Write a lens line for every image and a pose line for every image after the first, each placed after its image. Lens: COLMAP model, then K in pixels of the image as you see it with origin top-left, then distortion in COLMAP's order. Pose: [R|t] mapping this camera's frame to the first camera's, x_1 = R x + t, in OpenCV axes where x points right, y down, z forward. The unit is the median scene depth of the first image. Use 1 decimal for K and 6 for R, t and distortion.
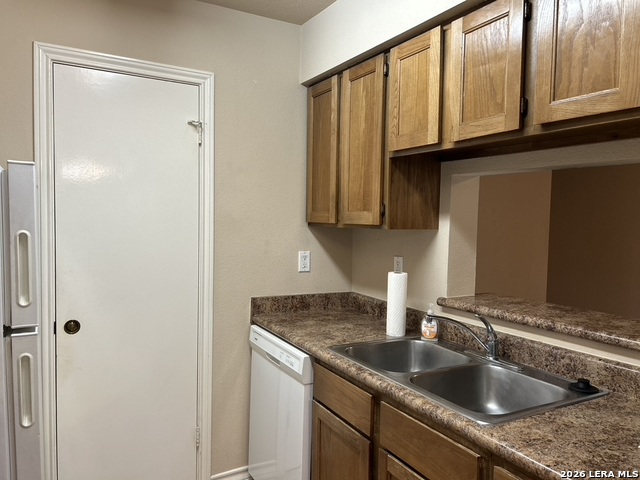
lens RADIAL K [[477.8, 0, 318.8], [0, 477.8, 241.3], [0, 0, 1]] dist [0.066970, -0.076890]
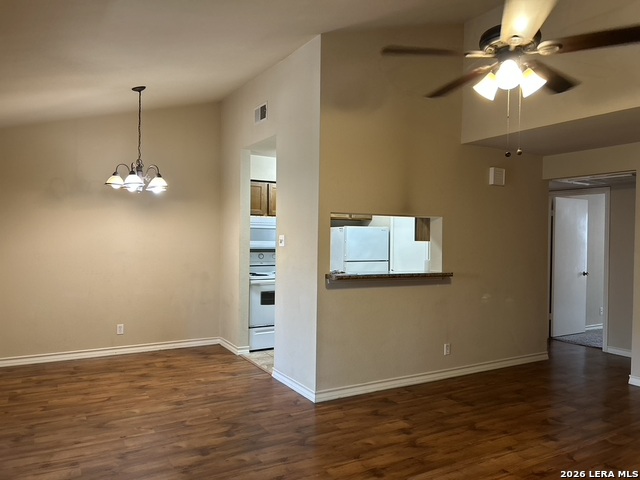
lens RADIAL K [[477.8, 0, 316.4], [0, 477.8, 240.1], [0, 0, 1]] dist [0.066970, -0.076890]
pose [[0.008205, -0.014224, -0.999865, 2.665152], [-0.065736, 0.997728, -0.014733, 0.041645], [0.997803, 0.065848, 0.007251, 0.443357]]
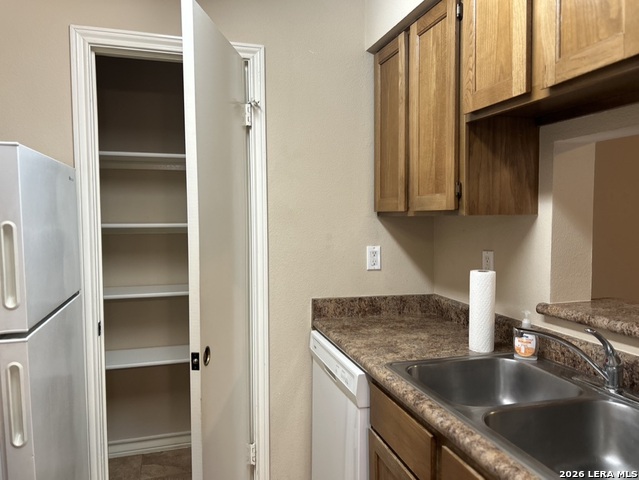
lens RADIAL K [[477.1, 0, 323.3], [0, 477.1, 239.1], [0, 0, 1]] dist [0.066970, -0.076890]
pose [[0.975984, -0.014776, -0.217342, 0.085312], [0.014081, 0.999890, -0.004746, 0.014111], [0.217389, 0.001572, 0.976084, 0.179799]]
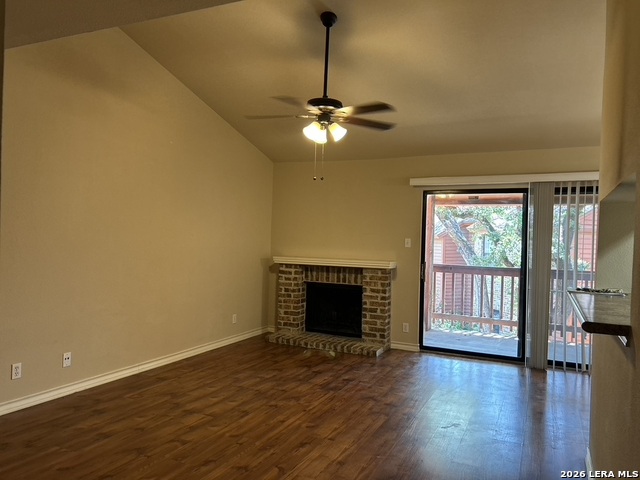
lens RADIAL K [[477.8, 0, 323.0], [0, 477.8, 238.4], [0, 0, 1]] dist [0.066970, -0.076890]
pose [[-0.581382, -0.038377, 0.812725, -0.008533], [0.002421, 0.998801, 0.048895, -0.072047], [-0.813627, 0.030394, -0.580592, 1.970013]]
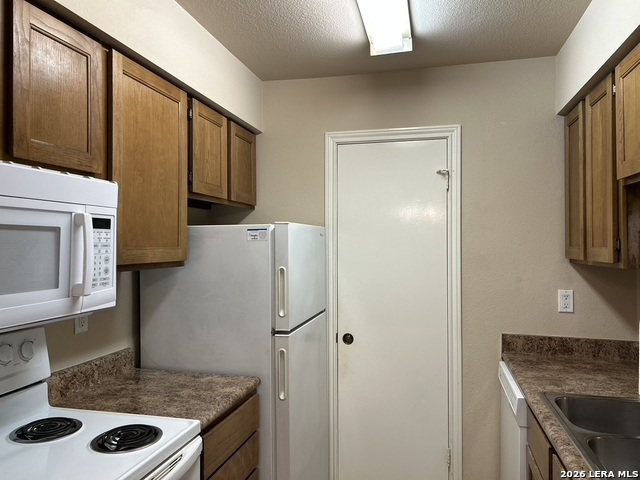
lens RADIAL K [[477.8, 0, 319.4], [0, 477.8, 239.4], [0, 0, 1]] dist [0.066970, -0.076890]
pose [[0.728583, -0.027021, -0.684424, 0.334508], [-0.020810, 0.997887, -0.061550, -0.011574], [0.684641, 0.059087, 0.726481, -0.014062]]
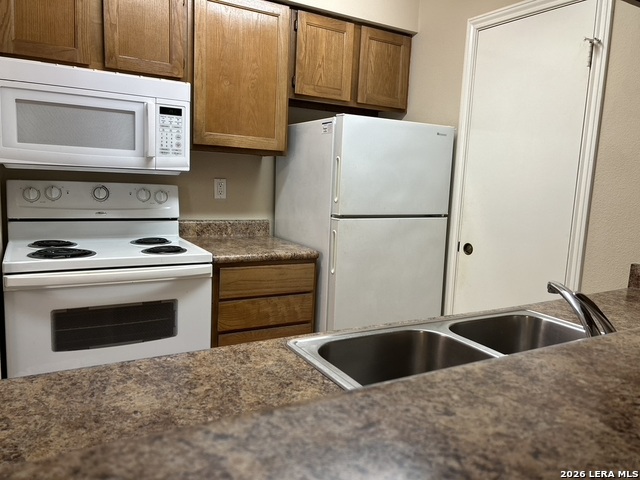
lens RADIAL K [[477.8, 0, 320.5], [0, 477.8, 237.4], [0, 0, 1]] dist [0.066970, -0.076890]
pose [[0.019278, 0.108195, -0.993943, 0.694771], [-0.098427, 0.989504, 0.105803, 0.056423], [0.994958, 0.095791, 0.029725, 0.597154]]
